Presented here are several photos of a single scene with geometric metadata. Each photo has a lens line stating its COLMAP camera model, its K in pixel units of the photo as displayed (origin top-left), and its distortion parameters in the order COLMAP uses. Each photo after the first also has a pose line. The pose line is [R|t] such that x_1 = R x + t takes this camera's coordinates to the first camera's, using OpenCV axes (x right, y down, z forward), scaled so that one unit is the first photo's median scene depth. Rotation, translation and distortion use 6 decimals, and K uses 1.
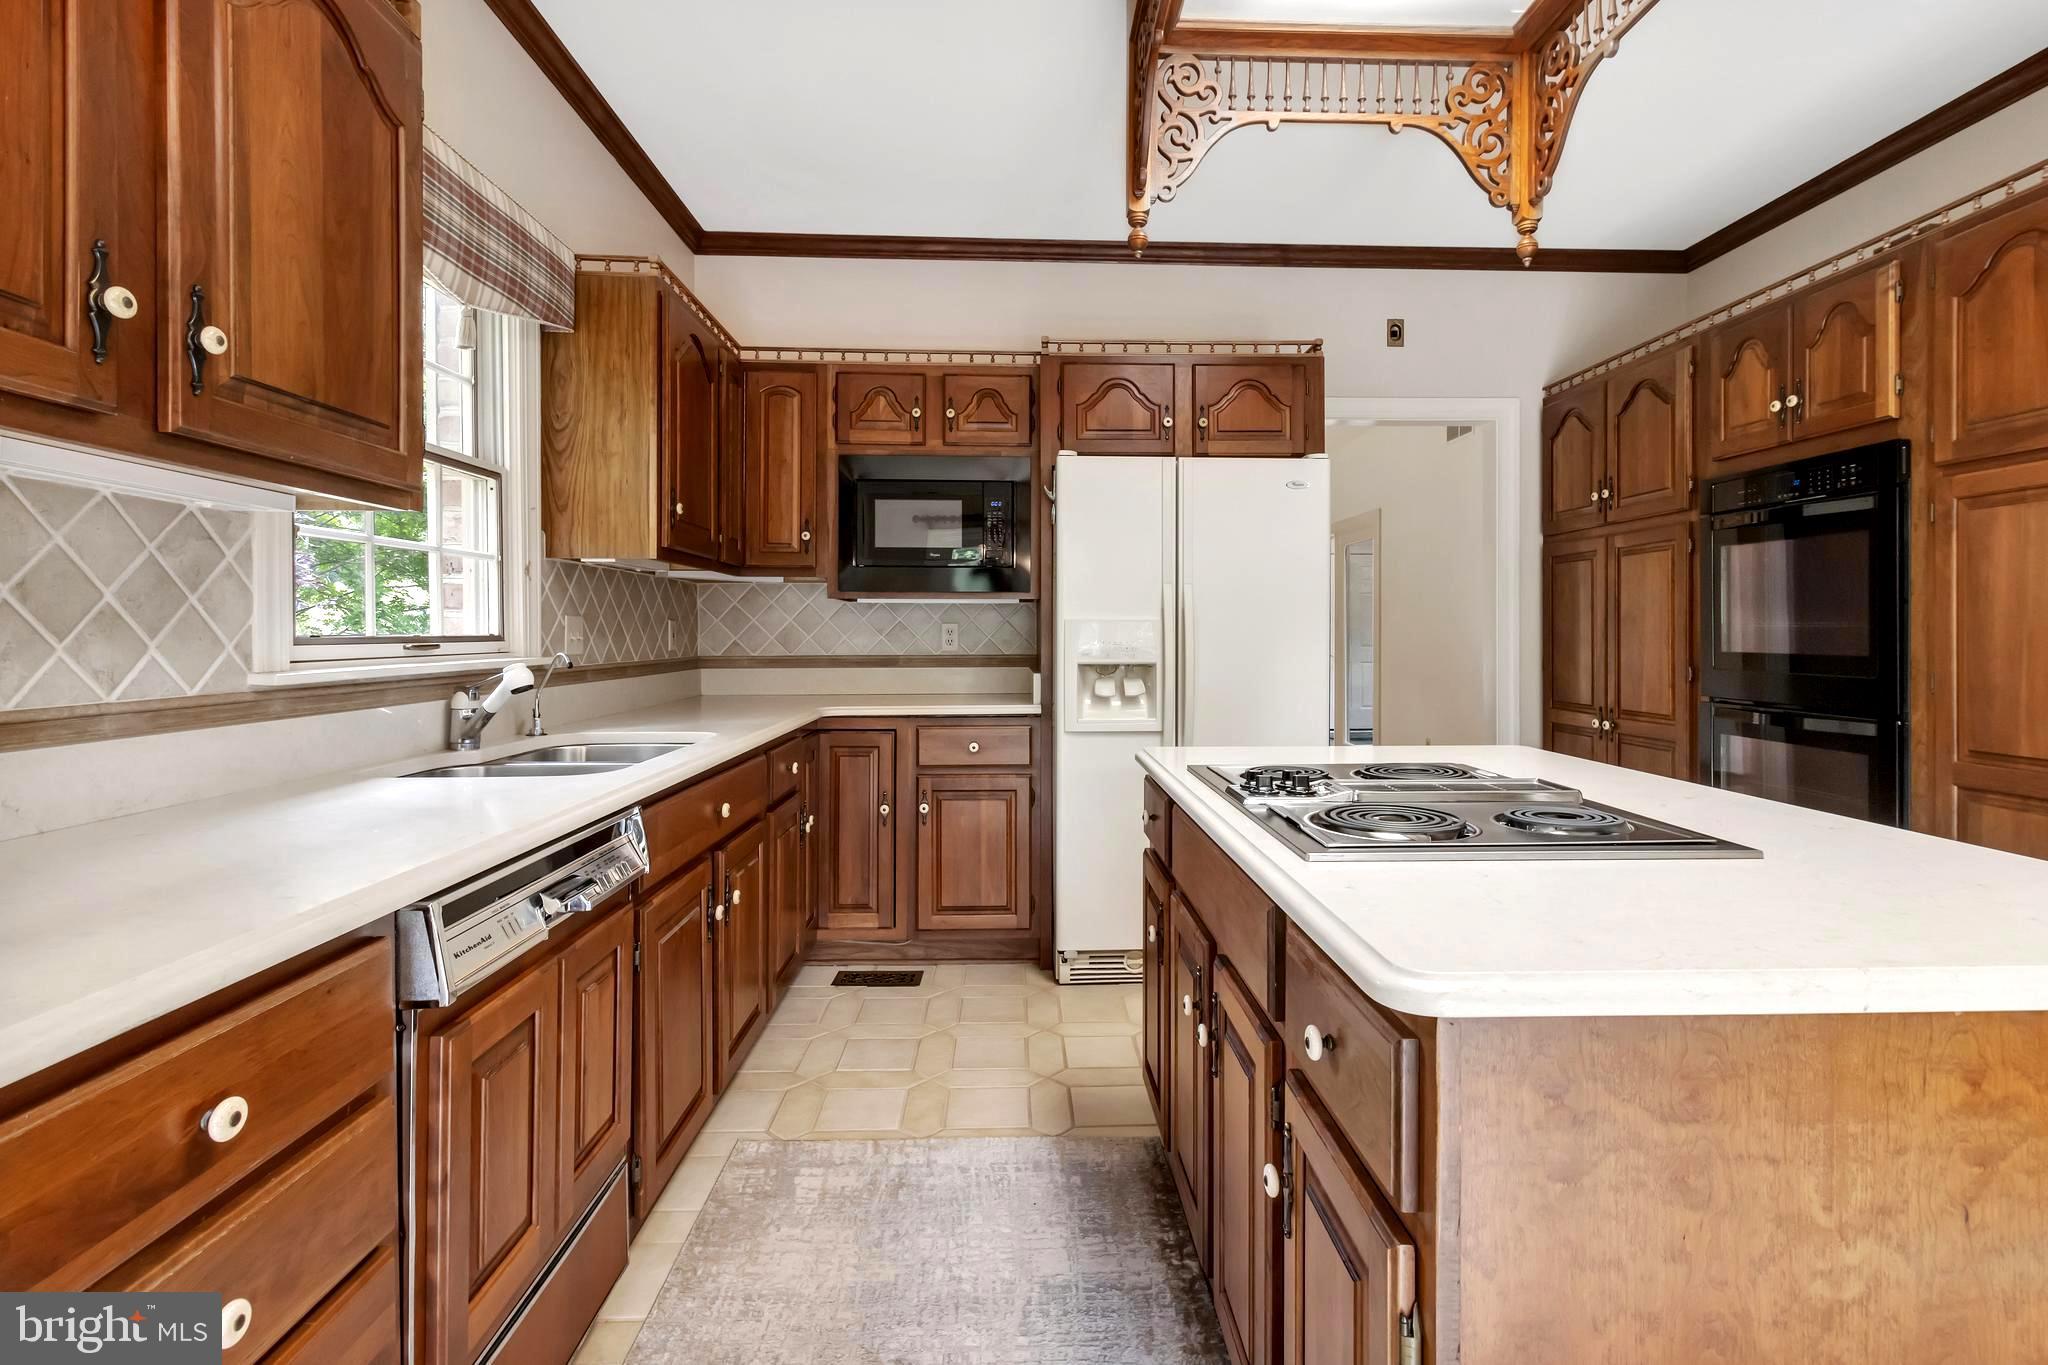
lens RADIAL K [[986.4, 0, 1042.8], [0, 986.4, 652.0], [0, 0, 1]] dist [0.003126, 0.000461]
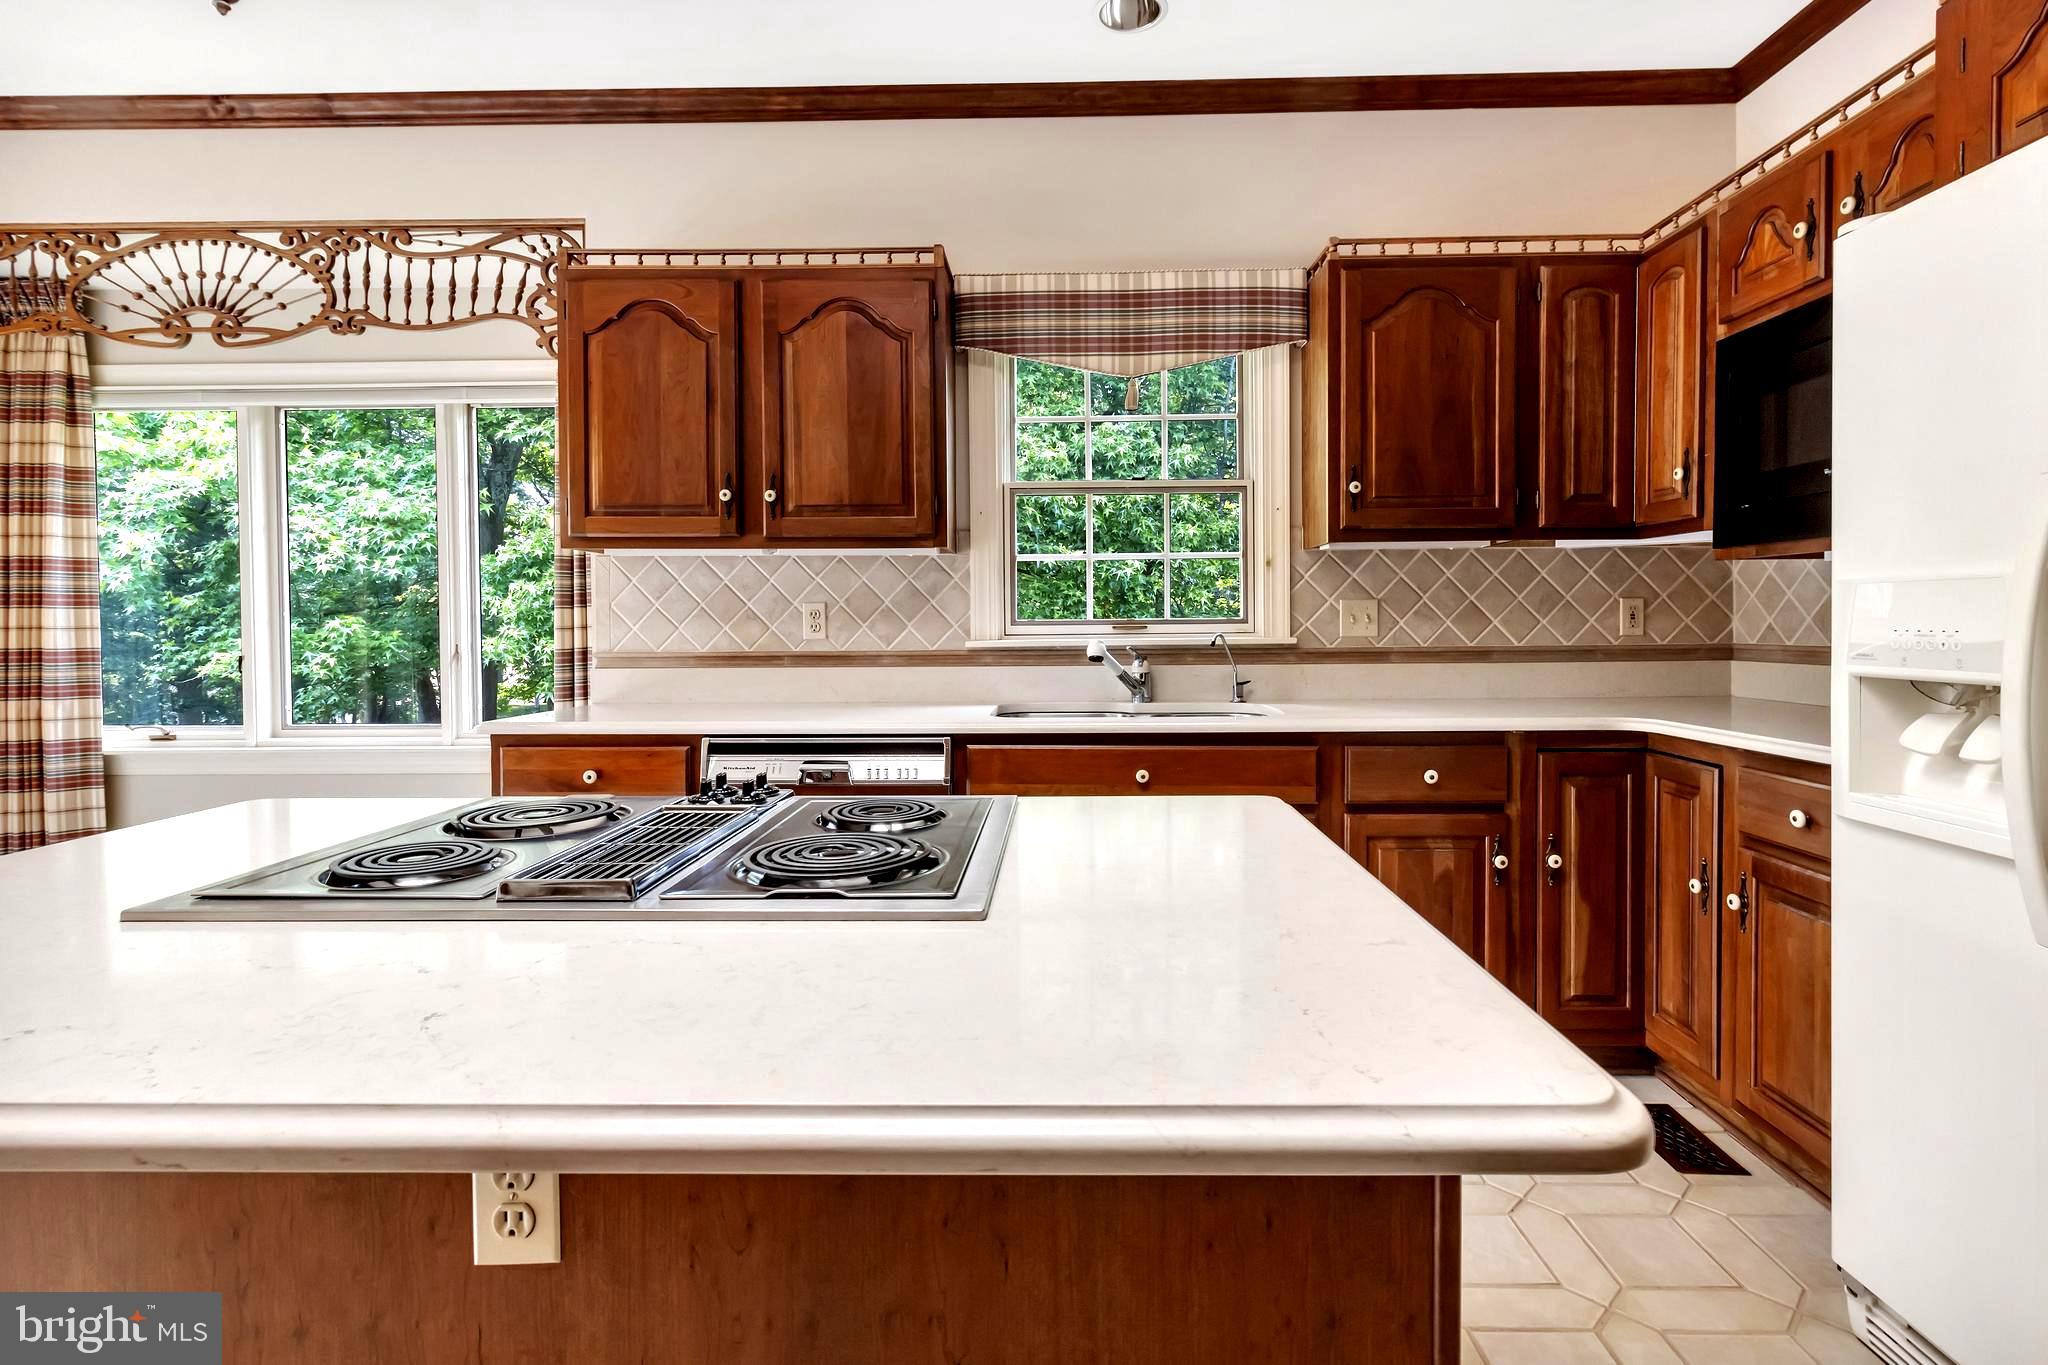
lens RADIAL K [[986.4, 0, 1042.8], [0, 986.4, 652.0], [0, 0, 1]] dist [0.003126, 0.000461]
pose [[-0.062700, 0.032273, -0.997510, 1.157852], [-0.012113, 0.999379, 0.033094, -0.021903], [0.997959, 0.014158, -0.062270, 1.399048]]
